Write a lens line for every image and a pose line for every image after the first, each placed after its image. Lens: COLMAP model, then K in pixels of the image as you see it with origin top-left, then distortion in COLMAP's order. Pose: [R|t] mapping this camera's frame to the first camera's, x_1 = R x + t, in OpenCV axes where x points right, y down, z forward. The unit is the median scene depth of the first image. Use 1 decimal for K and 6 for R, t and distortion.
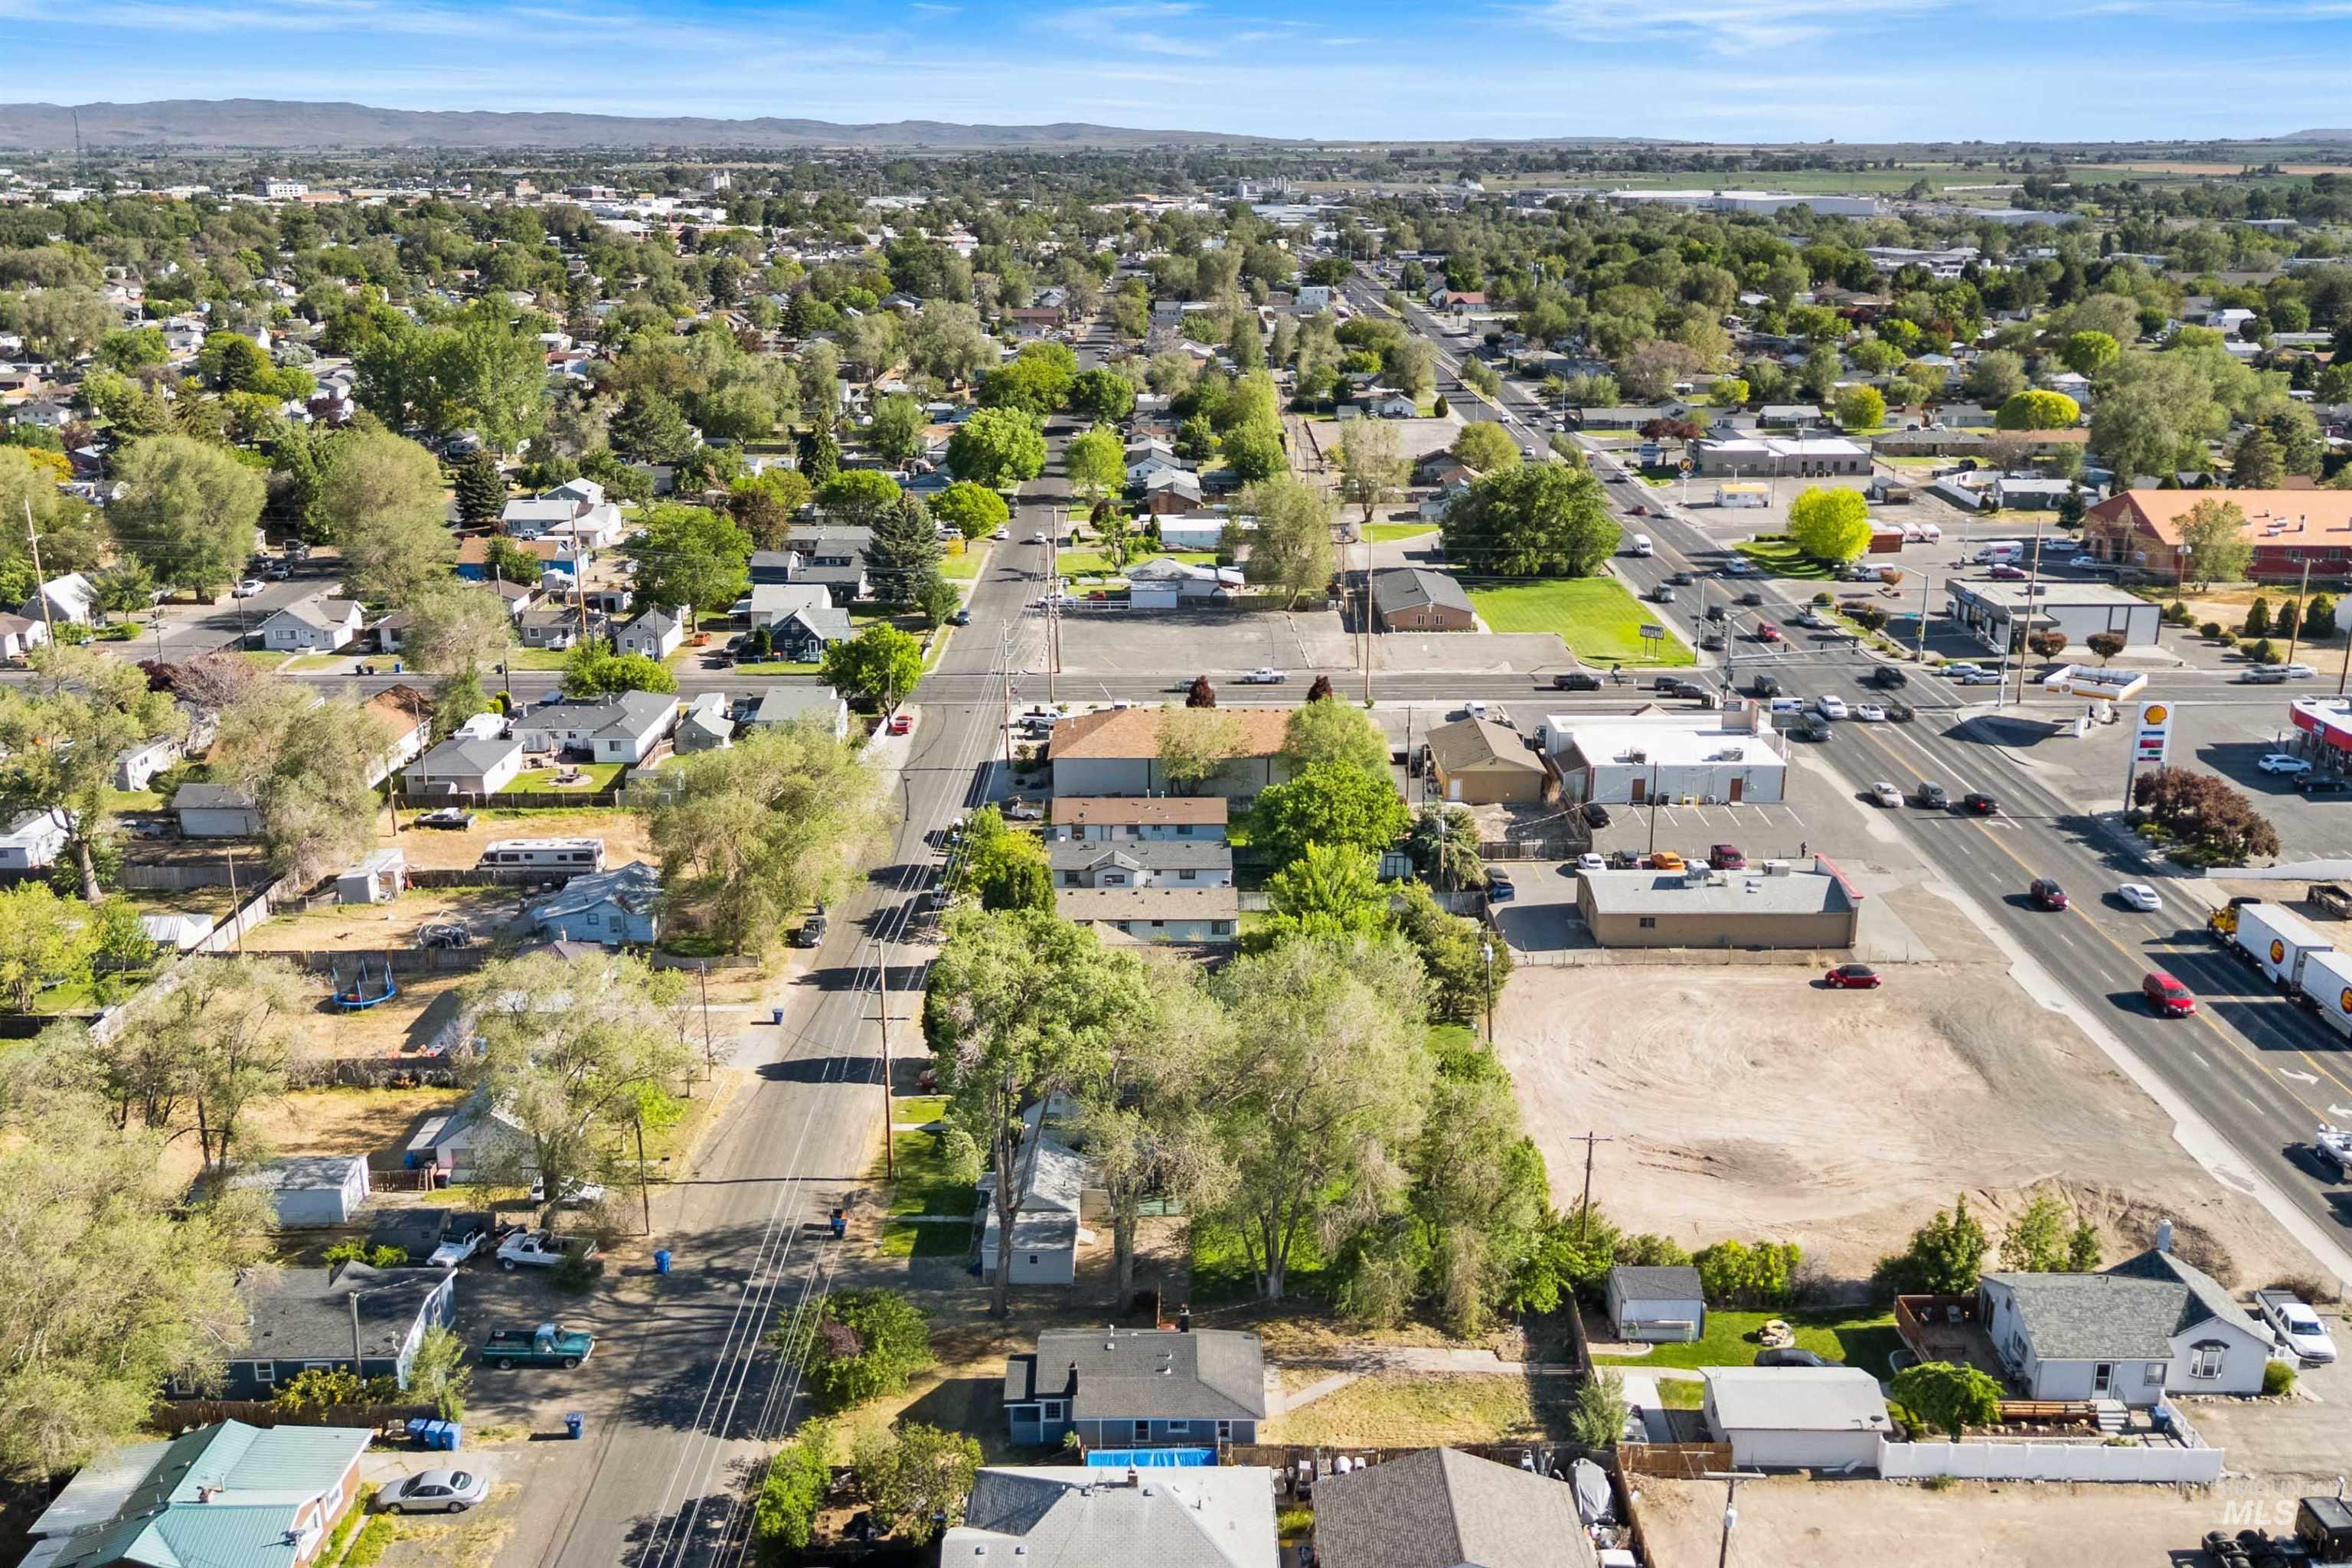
lens RADIAL K [[2003.7, 0, 1176.0], [0, 2003.7, 784.0], [0, 0, 1]] dist [0.126723, -0.222497]
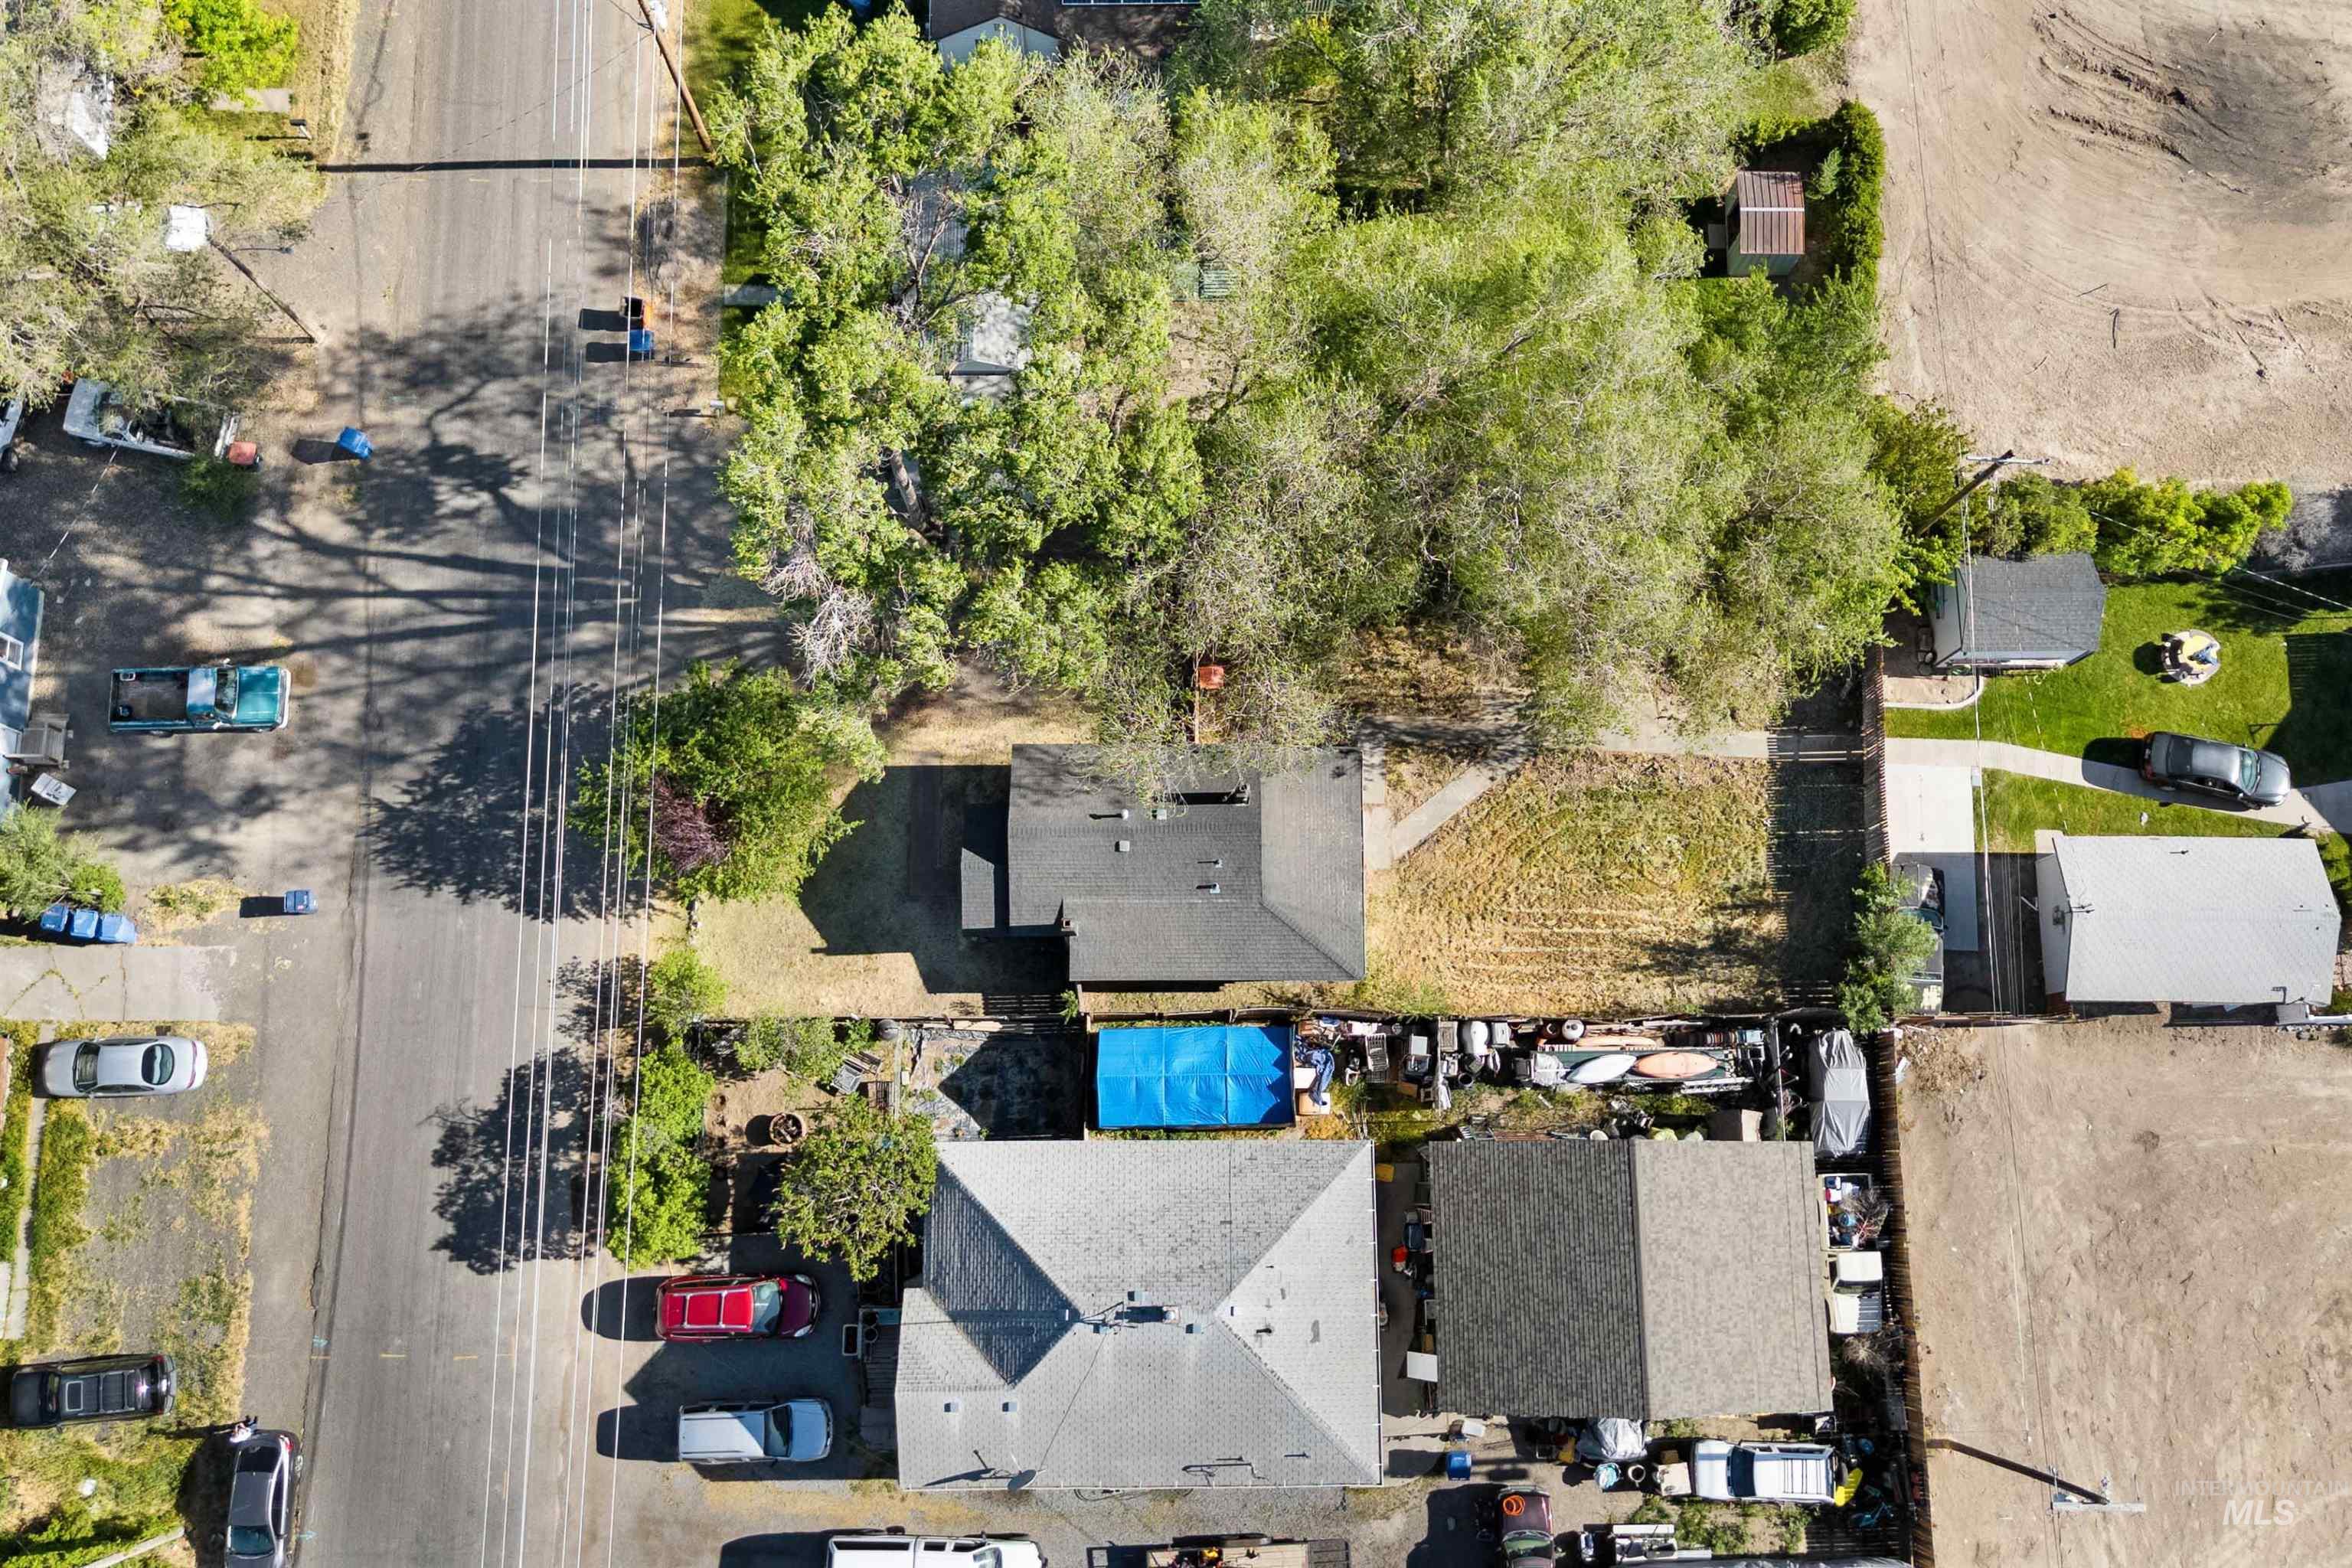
lens RADIAL K [[2003.7, 0, 1176.0], [0, 2003.7, 784.0], [0, 0, 1]] dist [0.126723, -0.222497]
pose [[0.999979, -0.001930, 0.006197, -0.019385], [-0.004574, 0.468011, 0.883711, -0.270811], [-0.004606, -0.883720, 0.467992, 0.706297]]
